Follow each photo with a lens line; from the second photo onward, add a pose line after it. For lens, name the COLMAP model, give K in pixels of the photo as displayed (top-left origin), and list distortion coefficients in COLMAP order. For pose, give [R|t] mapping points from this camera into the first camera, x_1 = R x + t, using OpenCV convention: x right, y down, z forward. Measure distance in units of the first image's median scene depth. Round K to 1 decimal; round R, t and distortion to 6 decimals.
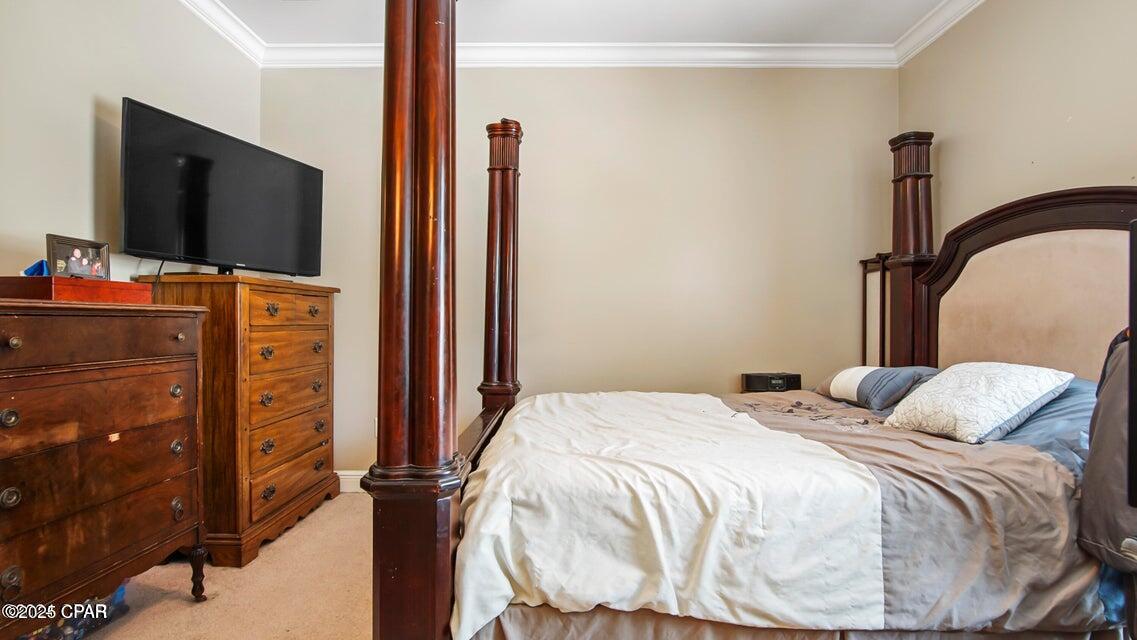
lens RADIAL K [[543.6, 0, 568.5], [0, 543.6, 320.0], [0, 0, 1]] dist [-0.002953, -0.000414]
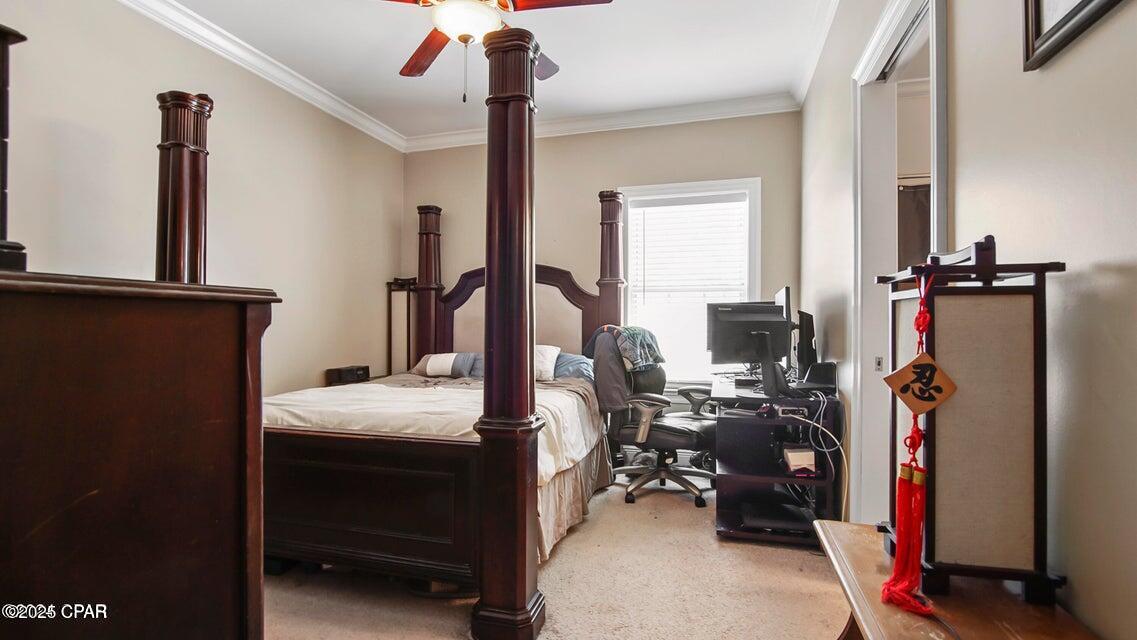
lens RADIAL K [[536.5, 0, 570.5], [0, 536.5, 324.9], [0, 0, 1]] dist [-0.005111, -0.000633]
pose [[0.280294, 0.000035, 0.959914, -0.750175], [0.001759, 0.999998, -0.000550, 0.002679], [-0.959912, 0.001842, 0.280294, 0.184532]]
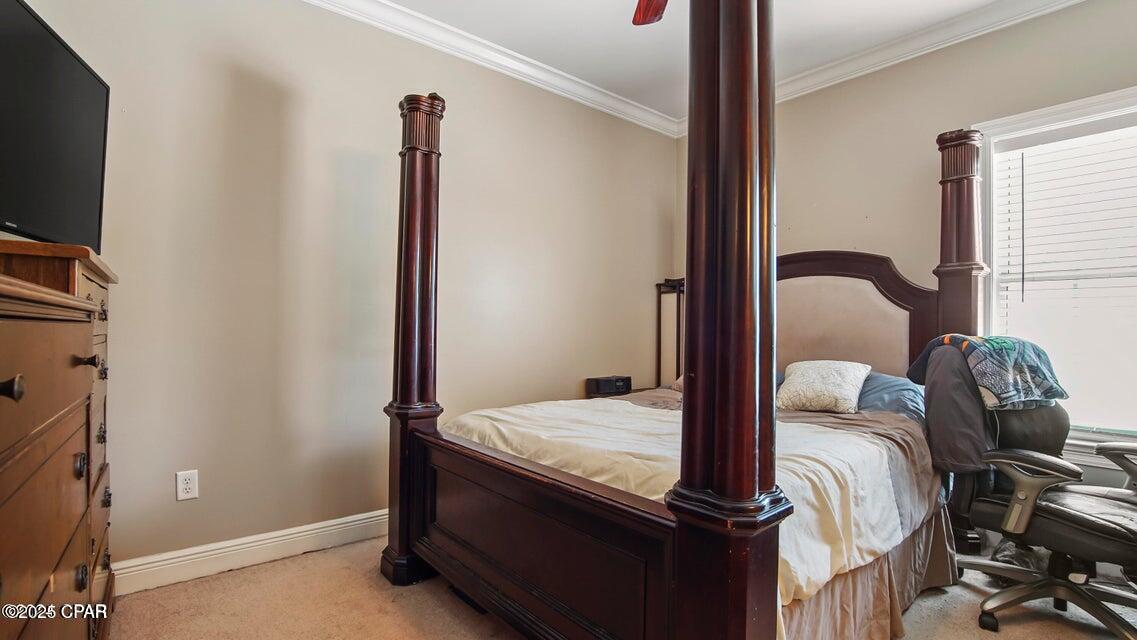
lens RADIAL K [[530.2, 0, 567.6], [0, 530.2, 328.2], [0, 0, 1]] dist [-0.041946, 0.012023]
pose [[0.765806, 0.007924, 0.643022, -0.464118], [-0.005764, 0.999968, -0.005459, 0.001342], [-0.643045, 0.000475, 0.765828, 0.224804]]
